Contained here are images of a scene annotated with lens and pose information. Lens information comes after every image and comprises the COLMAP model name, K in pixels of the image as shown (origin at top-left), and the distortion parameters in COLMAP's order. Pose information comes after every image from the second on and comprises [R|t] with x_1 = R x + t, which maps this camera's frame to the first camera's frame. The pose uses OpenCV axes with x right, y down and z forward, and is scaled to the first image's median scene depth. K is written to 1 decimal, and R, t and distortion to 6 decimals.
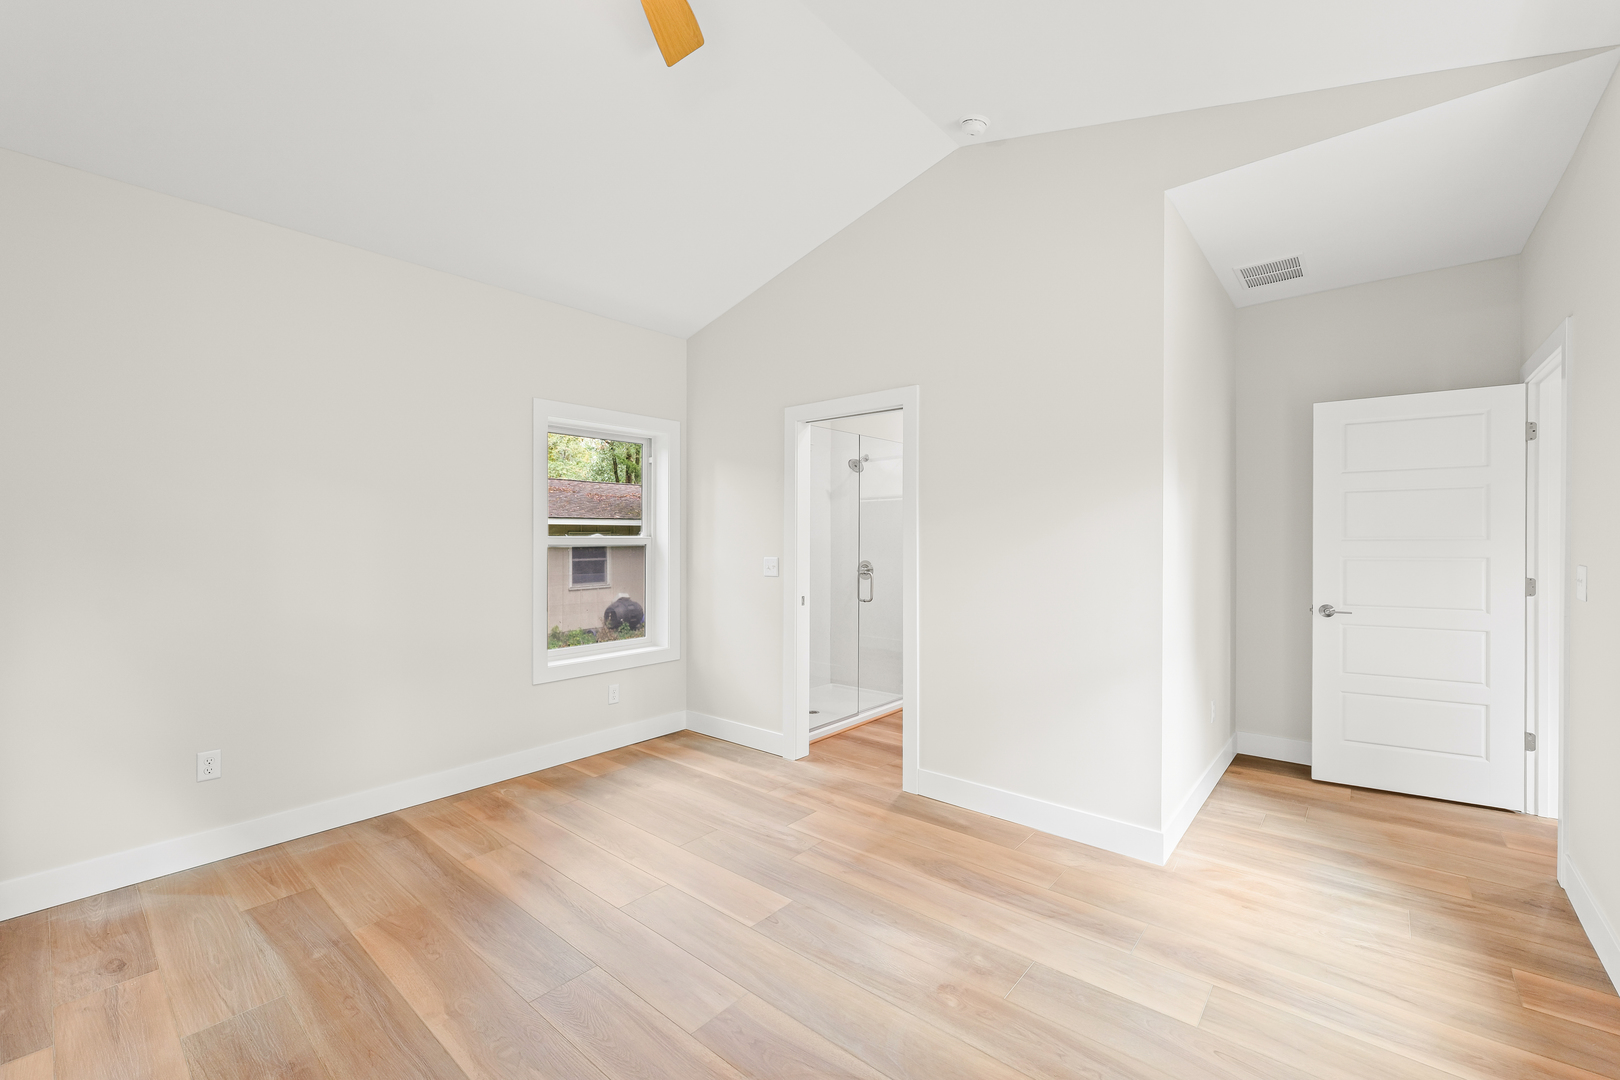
lens RADIAL K [[666.8, 0, 816.5], [0, 666.8, 536.0], [0, 0, 1]] dist [-0.001083, 0.000133]
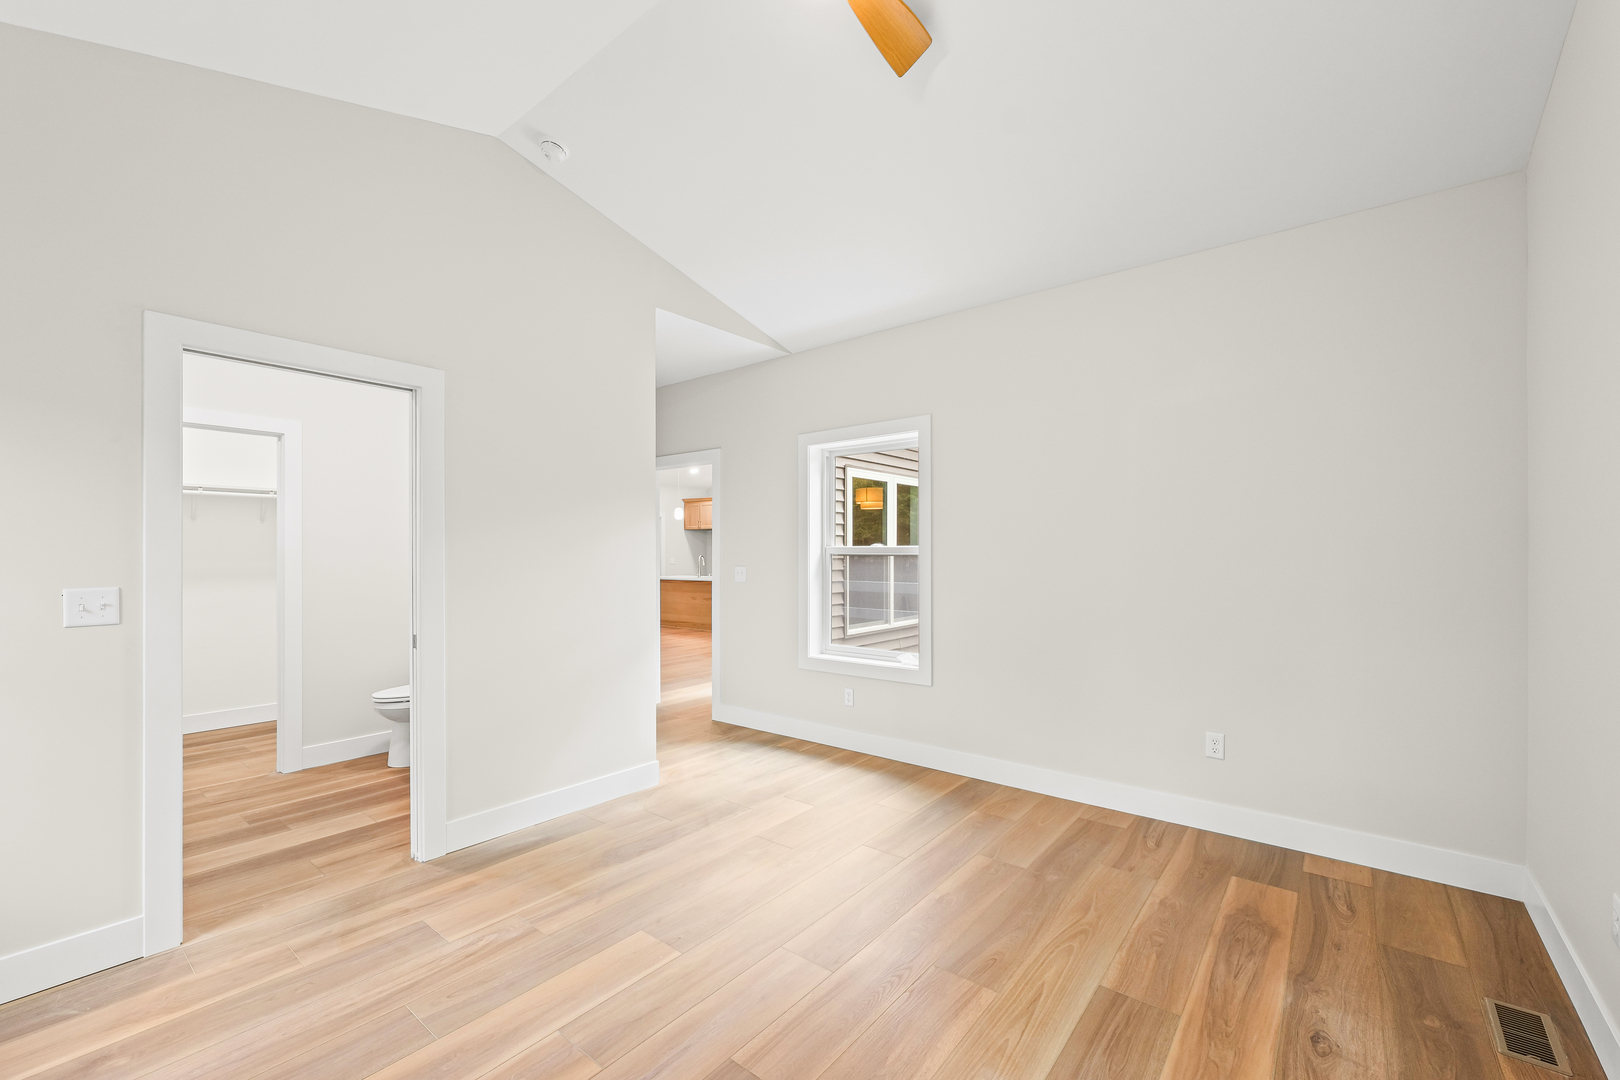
lens RADIAL K [[666.8, 0, 816.2], [0, 666.8, 550.6], [0, 0, 1]] dist [-0.001083, 0.000133]
pose [[-0.028841, 0.006904, 0.999560, -0.781742], [-0.001181, 0.999975, -0.006941, 0.007767], [-0.999583, -0.001380, -0.028832, 0.608651]]
